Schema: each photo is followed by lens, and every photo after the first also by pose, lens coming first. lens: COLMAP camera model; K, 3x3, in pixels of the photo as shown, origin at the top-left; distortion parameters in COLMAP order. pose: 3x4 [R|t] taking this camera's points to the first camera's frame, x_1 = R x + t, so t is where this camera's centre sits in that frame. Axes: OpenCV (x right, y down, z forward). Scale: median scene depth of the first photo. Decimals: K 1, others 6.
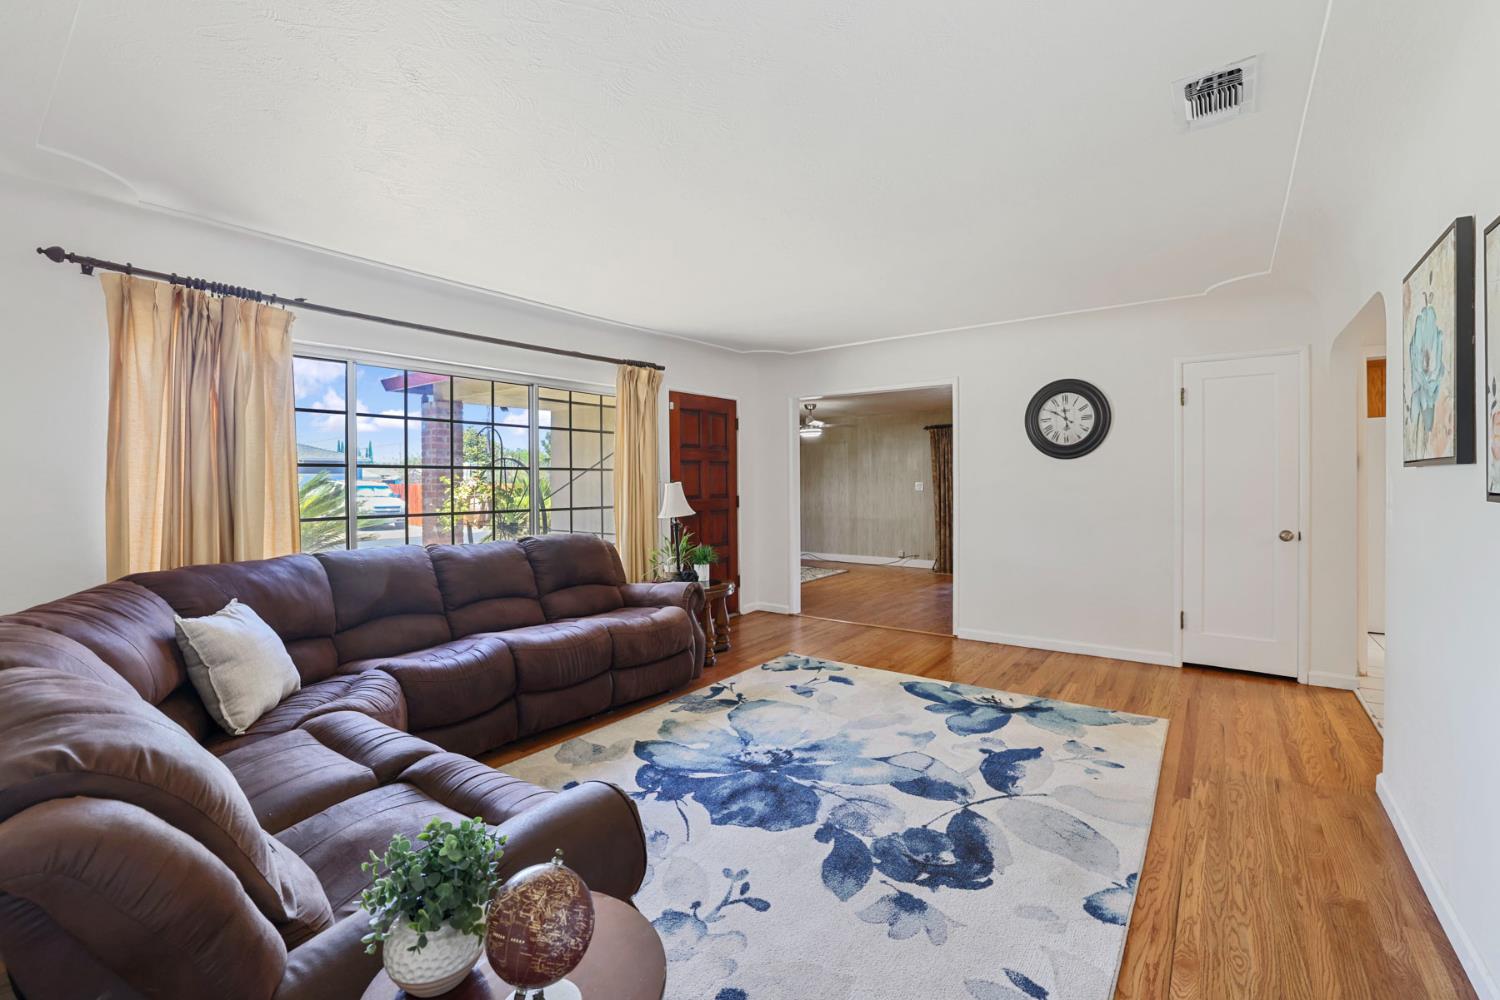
lens RADIAL K [[661.6, 0, 742.6], [0, 661.6, 490.7], [0, 0, 1]] dist [-0.047172, 0.017563]
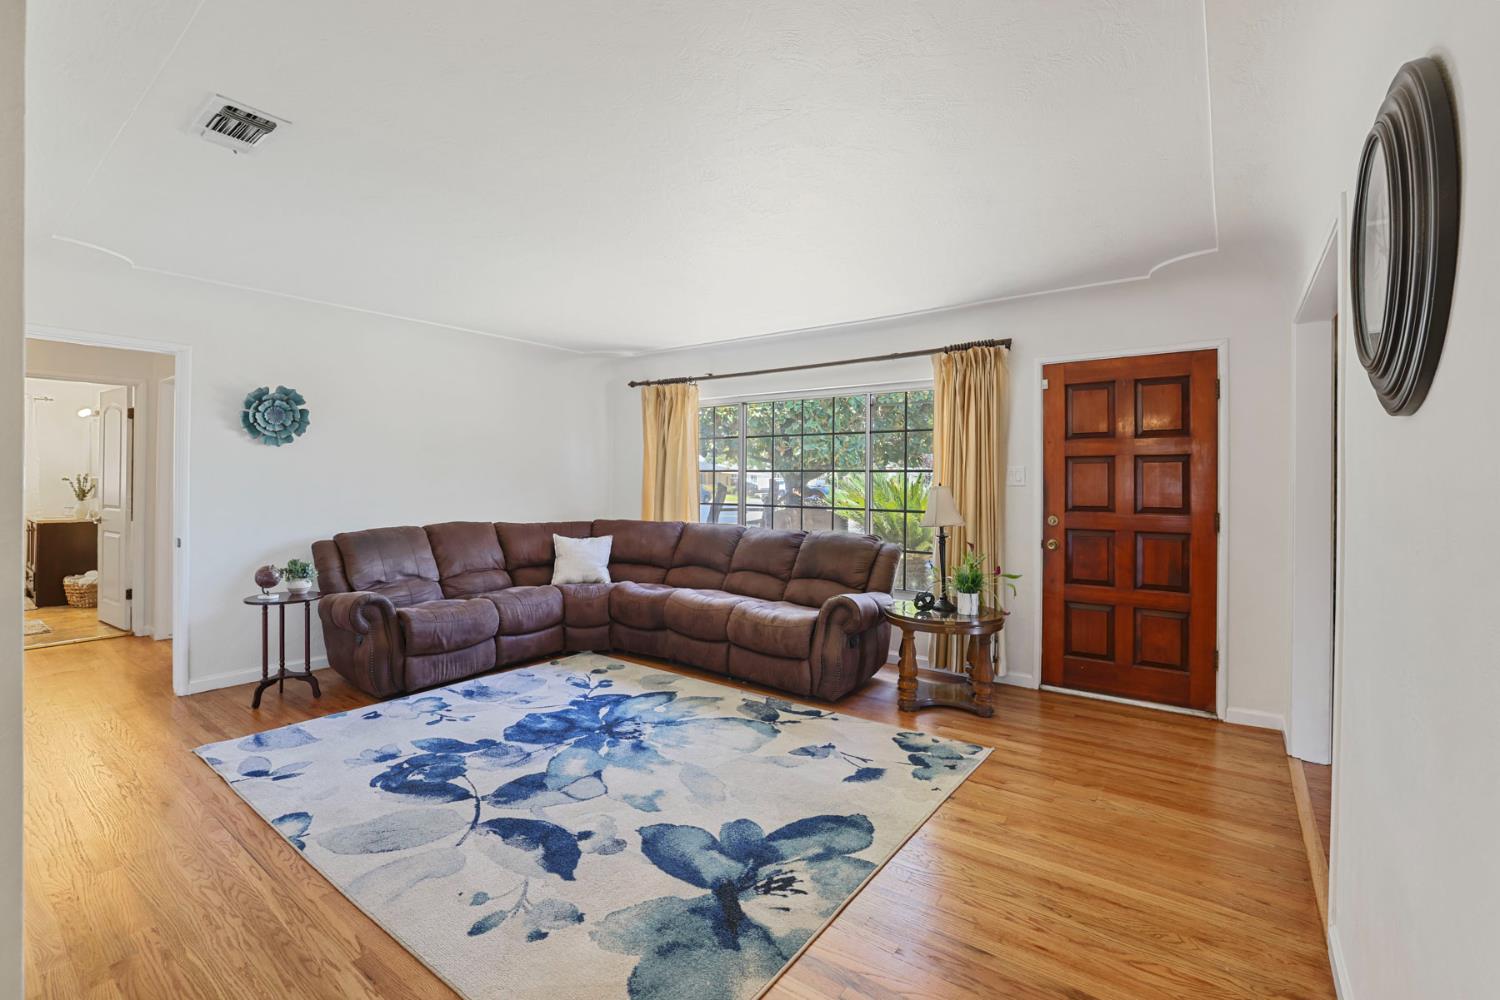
lens RADIAL K [[661.6, 0, 742.6], [0, 661.6, 490.7], [0, 0, 1]] dist [-0.047172, 0.017563]
pose [[-0.016456, 0.019119, -0.999682, 1.154012], [-0.018265, 0.999645, 0.019419, -0.031773], [0.999698, 0.018579, -0.016101, 1.206771]]
